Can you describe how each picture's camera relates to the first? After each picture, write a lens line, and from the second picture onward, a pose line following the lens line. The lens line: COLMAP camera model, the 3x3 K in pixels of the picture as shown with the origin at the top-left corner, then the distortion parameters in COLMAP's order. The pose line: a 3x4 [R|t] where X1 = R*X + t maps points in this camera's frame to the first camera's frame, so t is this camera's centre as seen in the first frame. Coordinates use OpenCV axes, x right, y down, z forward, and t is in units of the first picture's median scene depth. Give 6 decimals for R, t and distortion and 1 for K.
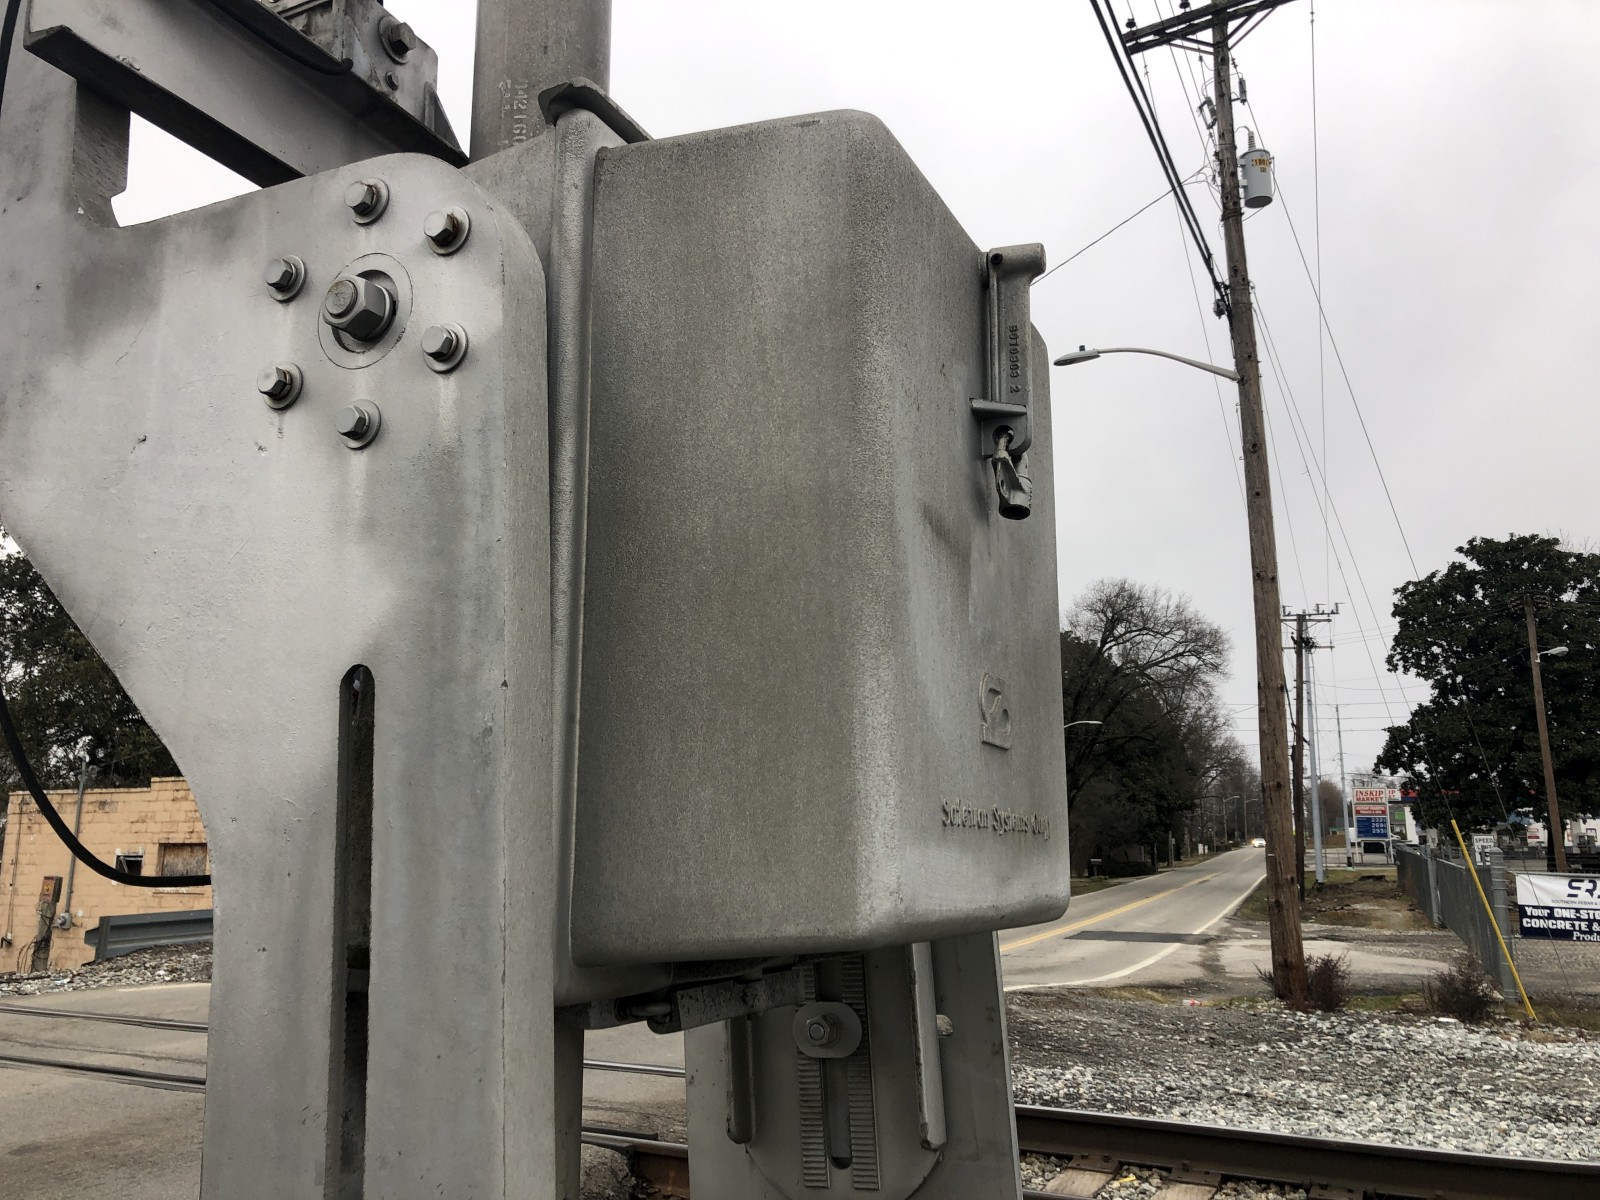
lens RADIAL K [[1311.8, 0, 775.9], [0, 1311.8, 575.2], [0, 0, 1]] dist [0.047355, -0.060618]
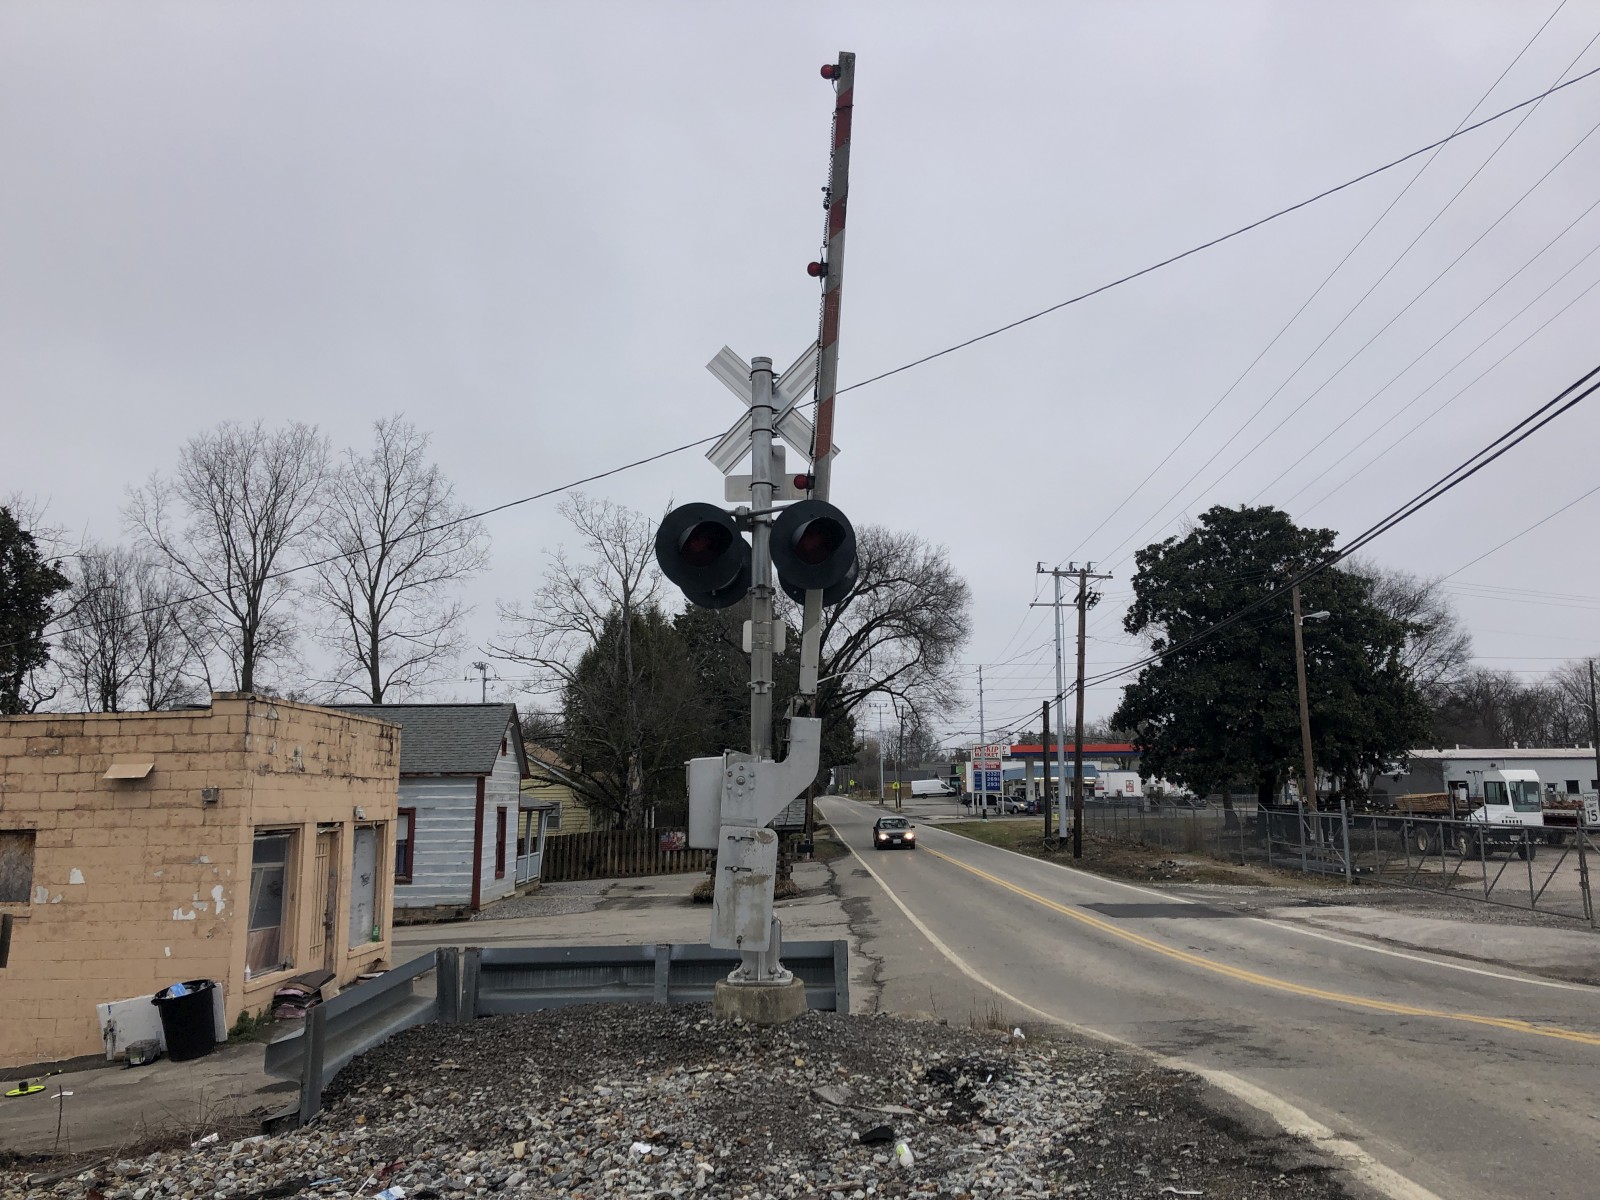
lens RADIAL K [[1311.8, 0, 810.6], [0, 1311.8, 586.5], [0, 0, 1]] dist [0.047355, -0.060618]
pose [[0.927076, 0.047768, 0.371817, -0.148725], [-0.062563, 0.997653, 0.027820, 0.026046], [-0.369615, -0.049053, 0.927889, 0.150593]]
